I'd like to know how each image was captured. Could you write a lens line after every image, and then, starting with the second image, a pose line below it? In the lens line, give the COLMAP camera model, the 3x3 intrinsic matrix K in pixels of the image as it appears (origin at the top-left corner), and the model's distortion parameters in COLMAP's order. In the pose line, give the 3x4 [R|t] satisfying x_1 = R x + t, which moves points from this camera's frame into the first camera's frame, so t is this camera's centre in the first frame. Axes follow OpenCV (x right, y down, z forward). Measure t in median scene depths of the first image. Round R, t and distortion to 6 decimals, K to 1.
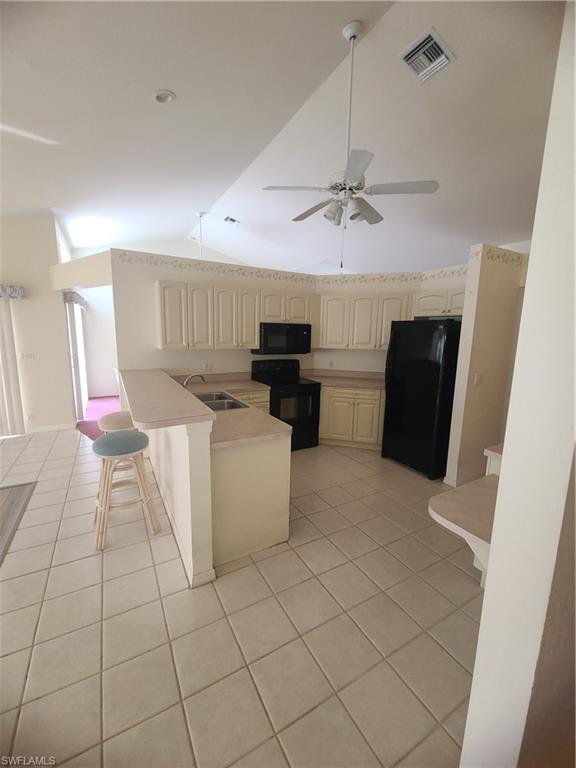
lens RADIAL K [[313.9, 0, 291.2], [0, 313.9, 380.3], [0, 0, 1]] dist [0.002210, -0.003106]
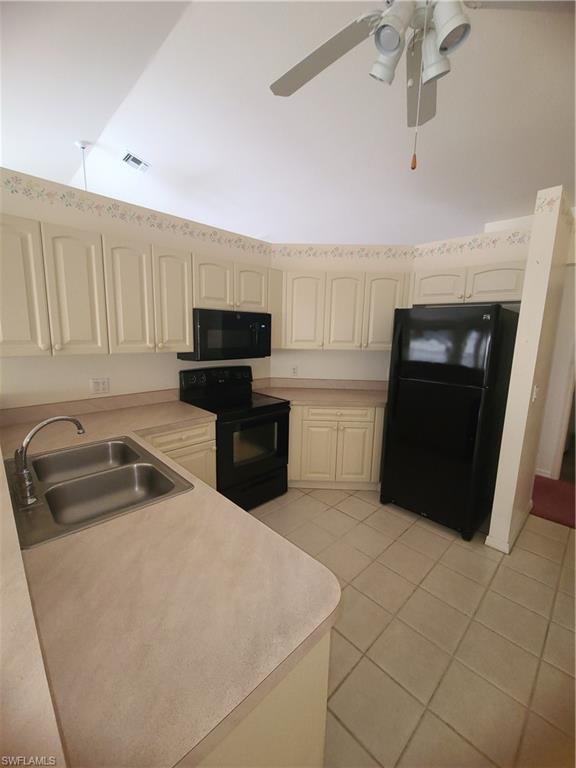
lens RADIAL K [[313.9, 0, 291.3], [0, 313.9, 382.7], [0, 0, 1]] dist [0.002210, -0.003106]
pose [[0.968322, -0.037854, 0.246818, -0.067835], [0.033638, 0.999208, 0.021276, -0.045734], [-0.247427, -0.012300, 0.968828, 0.354289]]
